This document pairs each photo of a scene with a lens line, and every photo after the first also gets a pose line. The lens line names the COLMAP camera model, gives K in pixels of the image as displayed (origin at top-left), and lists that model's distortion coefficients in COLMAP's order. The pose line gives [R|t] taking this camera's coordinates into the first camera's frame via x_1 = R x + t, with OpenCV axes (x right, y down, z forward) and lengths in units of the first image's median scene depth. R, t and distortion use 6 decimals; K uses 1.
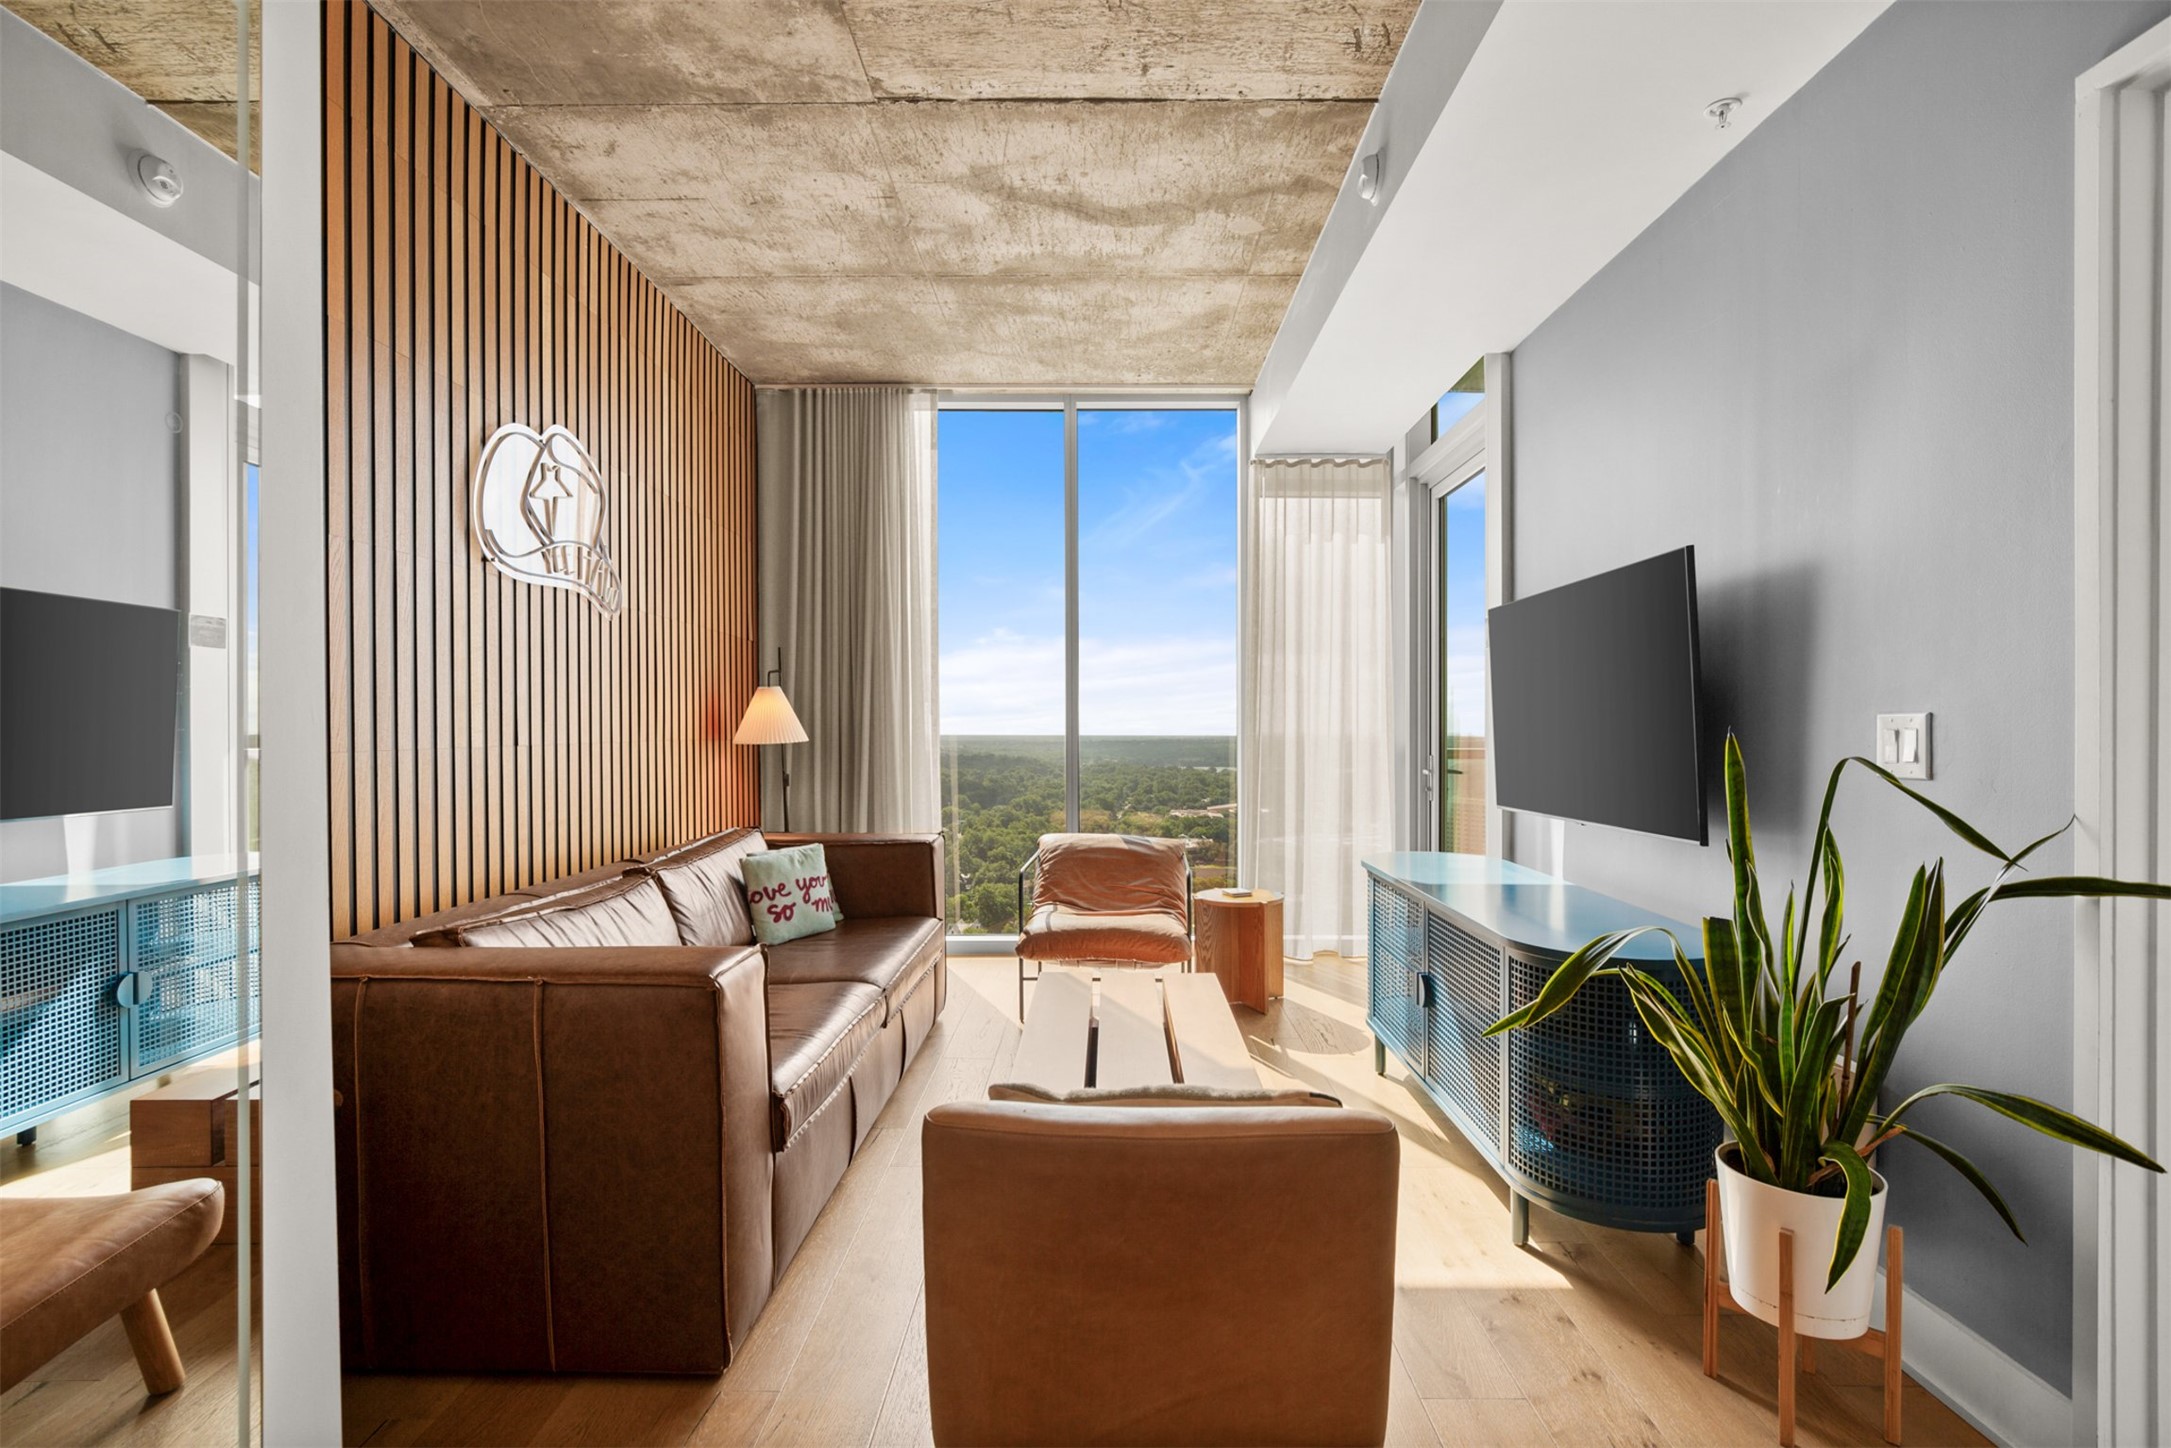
lens RADIAL K [[1024.6, 0, 1111.7], [0, 1024.6, 761.3], [0, 0, 1]] dist [-0.001381, 0.001039]
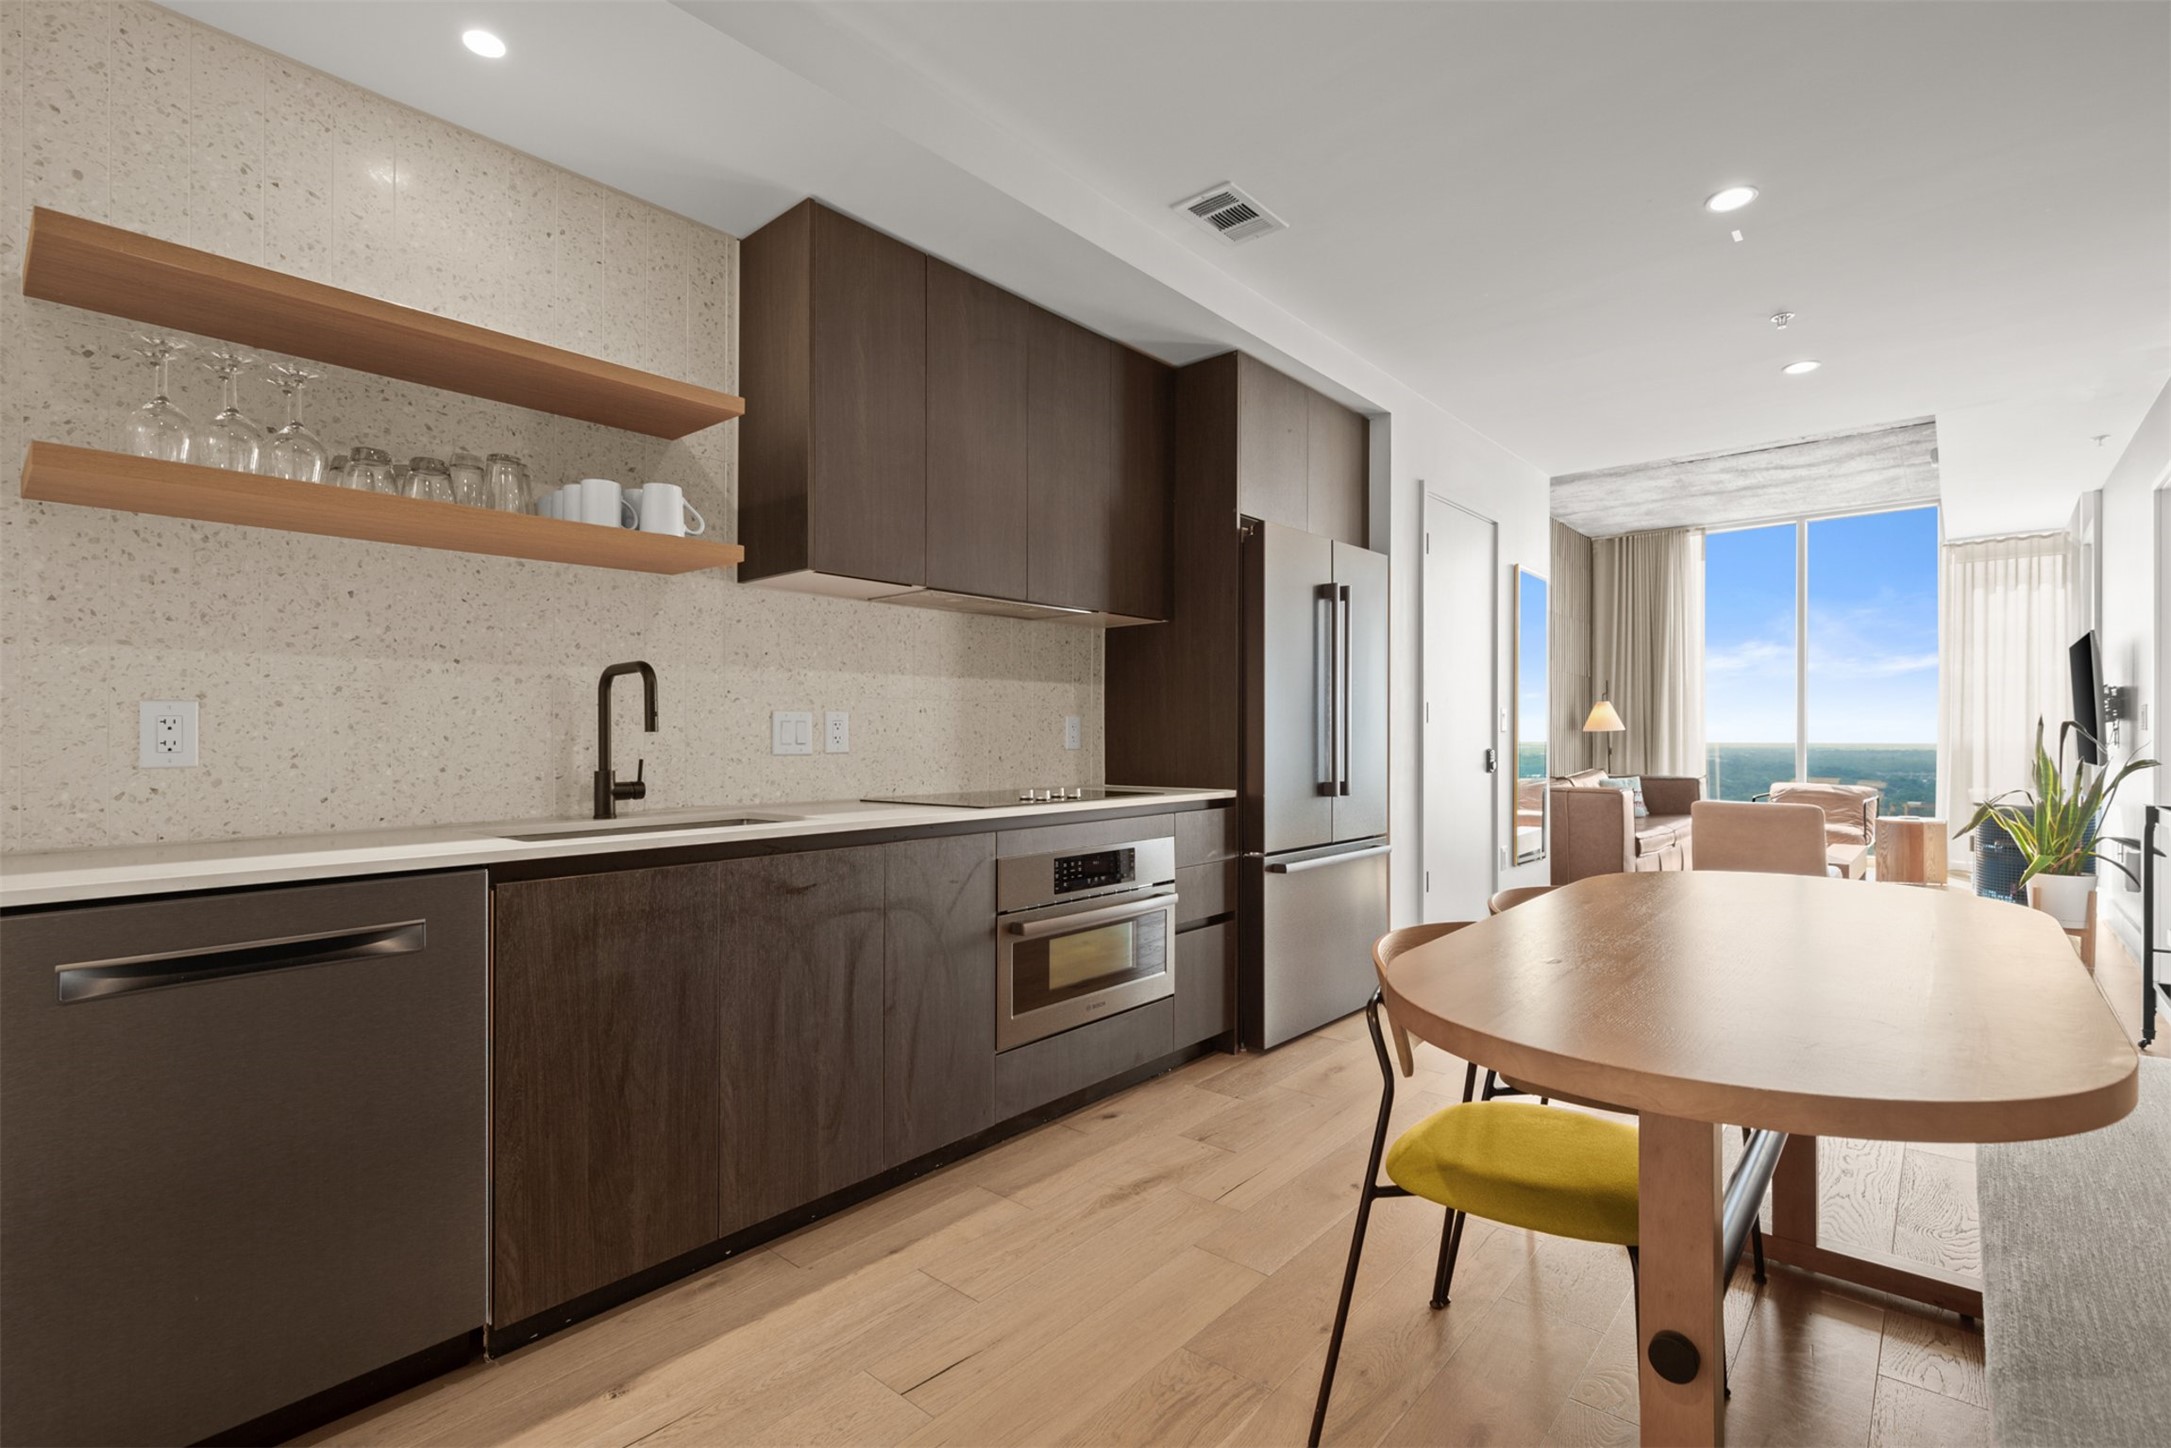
lens RADIAL K [[988.9, 0, 1102.0], [0, 988.9, 735.3], [0, 0, 1]] dist [-0.003368, 0.000001]
pose [[0.748854, -0.001427, -0.662734, 0.207580], [-0.019394, 0.999522, -0.024066, 0.059225], [0.662451, 0.030874, 0.748468, -1.105985]]
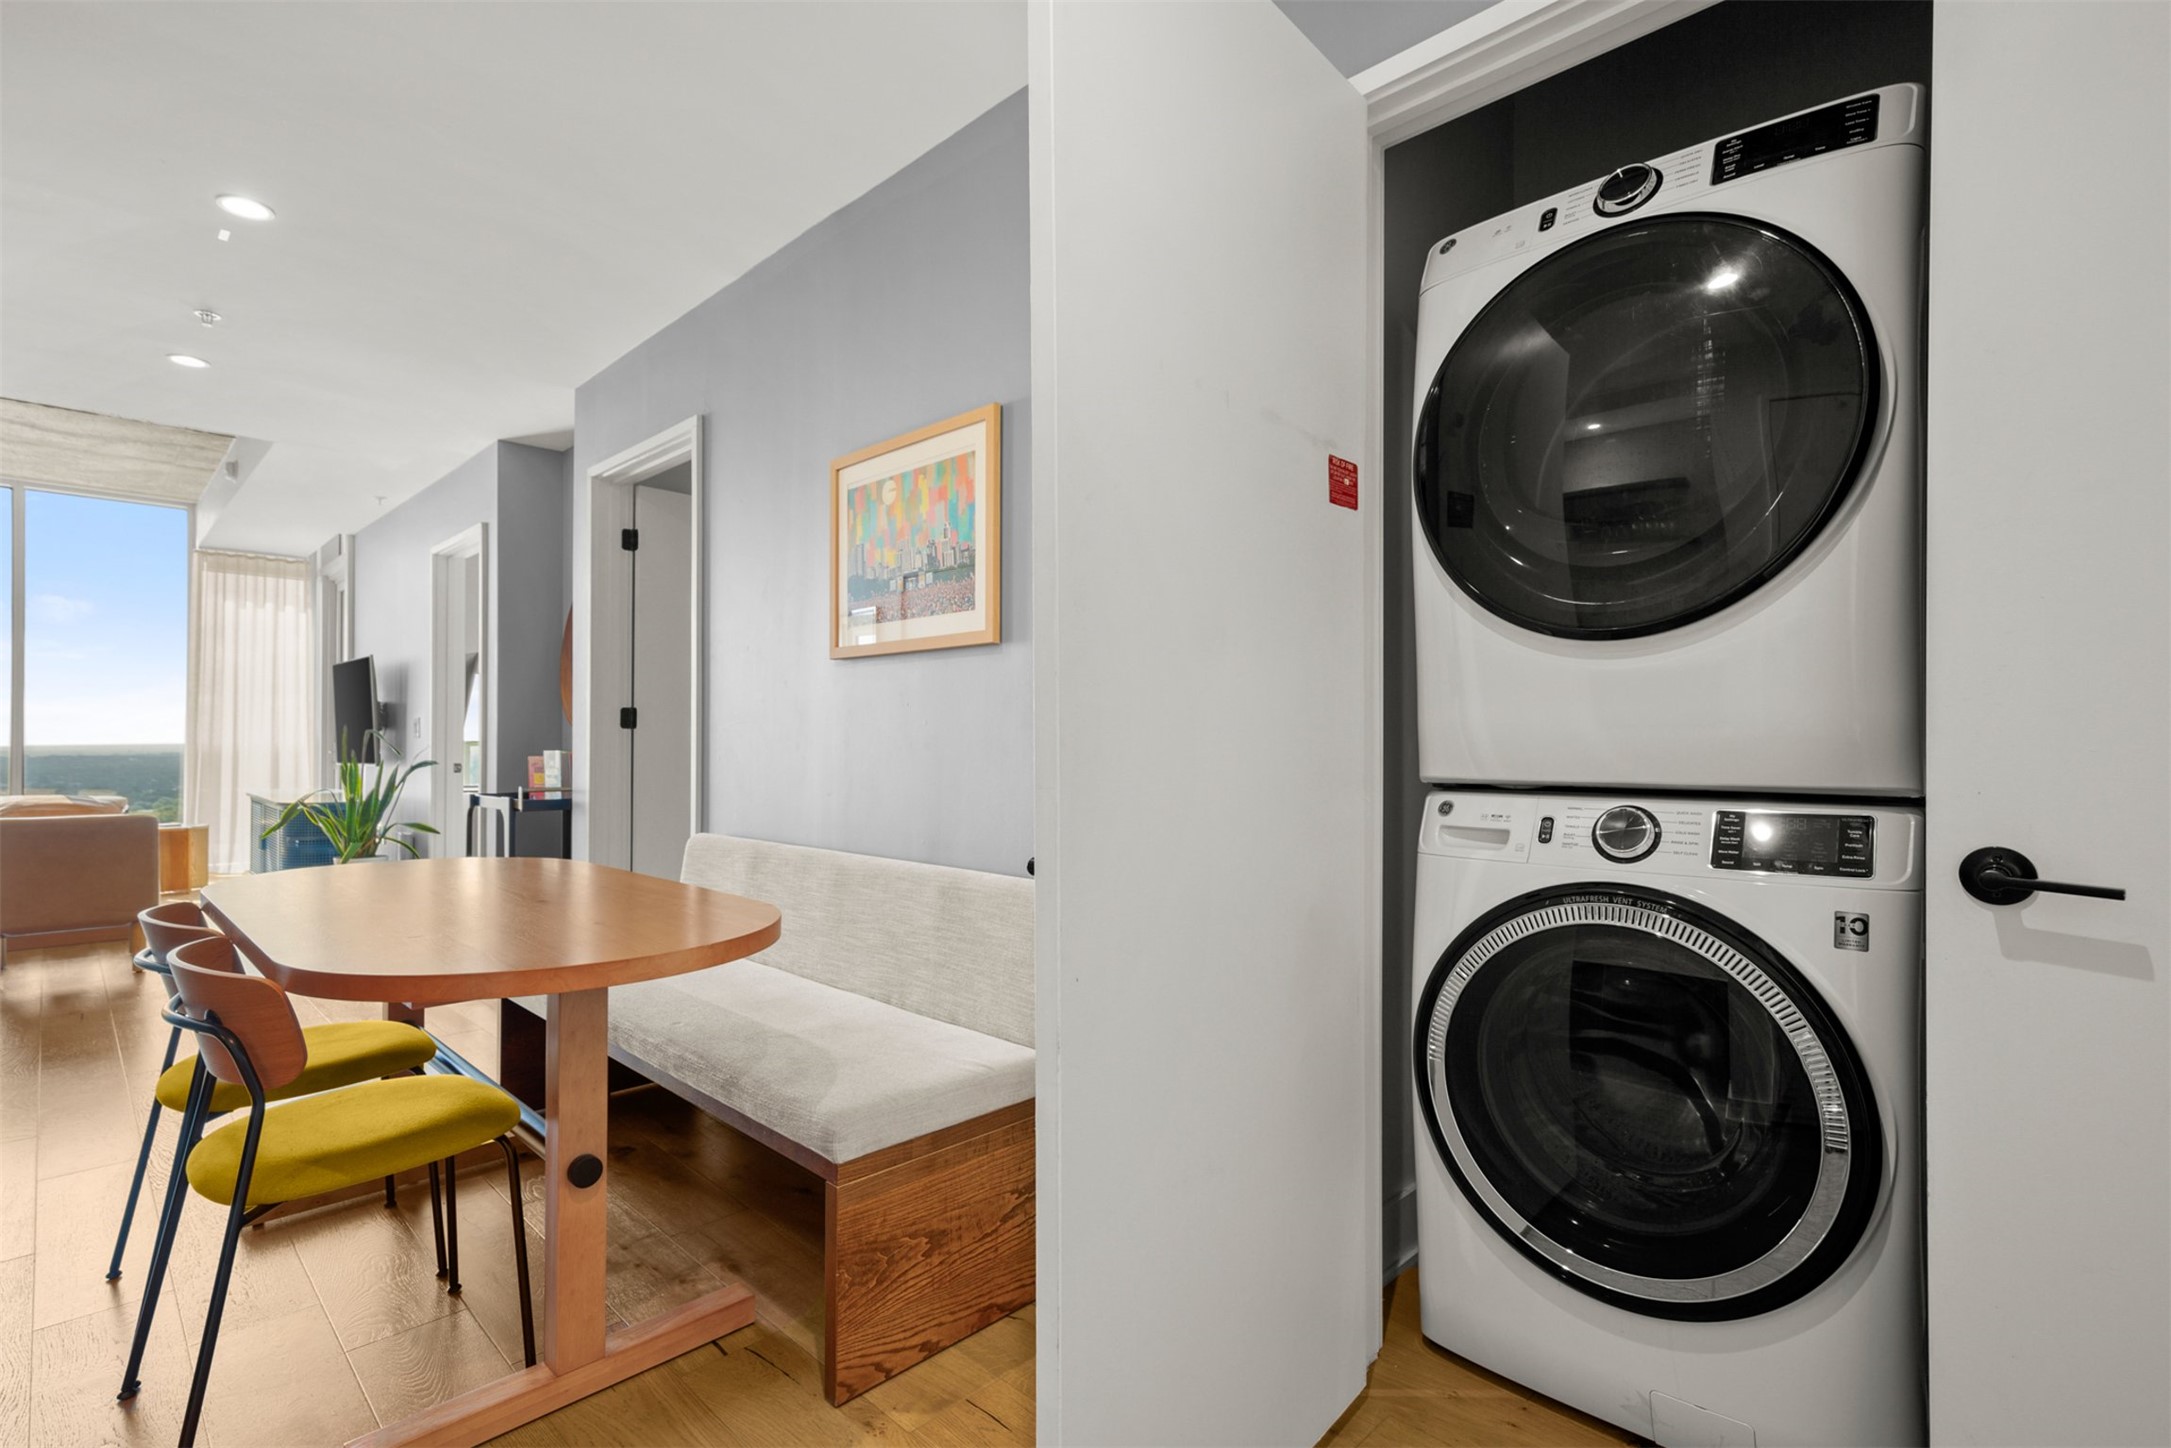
lens RADIAL K [[988.9, 0, 1126.6], [0, 988.9, 737.3], [0, 0, 1]] dist [-0.003368, 0.000001]
pose [[0.683027, 0.007985, 0.730350, 0.017066], [0.018595, 0.999426, -0.028317, 0.063758], [-0.730157, 0.032922, 0.682486, -1.216619]]
